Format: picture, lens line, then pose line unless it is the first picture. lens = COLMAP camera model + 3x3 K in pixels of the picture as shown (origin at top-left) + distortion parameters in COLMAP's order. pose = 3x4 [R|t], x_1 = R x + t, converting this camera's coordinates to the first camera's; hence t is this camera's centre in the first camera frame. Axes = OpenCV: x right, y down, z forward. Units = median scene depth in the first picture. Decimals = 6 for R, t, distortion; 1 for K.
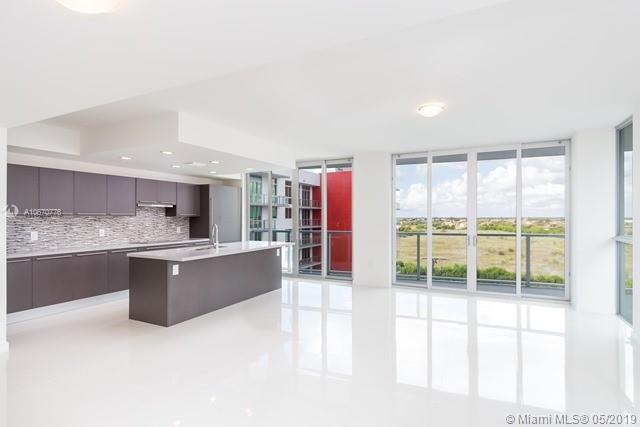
lens RADIAL K [[335.1, 0, 321.1], [0, 335.1, 216.3], [0, 0, 1]] dist [0.000641, -0.000509]
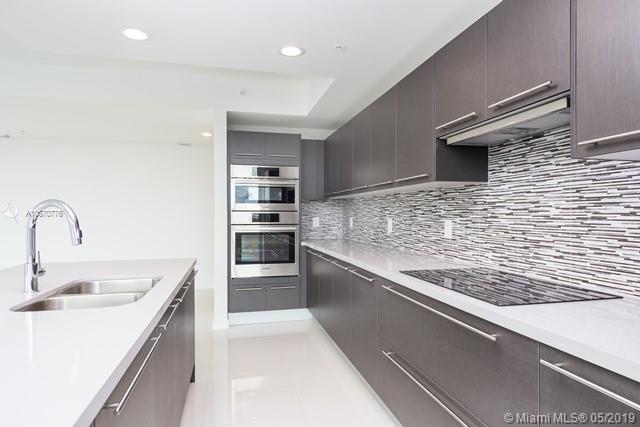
lens RADIAL K [[378.1, 0, 322.1], [0, 378.1, 214.0], [0, 0, 1]] dist [-0.000328, -0.000191]
pose [[-0.745137, 0.003186, -0.666904, -0.257221], [0.004005, 0.999992, 0.000303, 0.031586], [0.666900, -0.002445, -0.745143, 1.241634]]
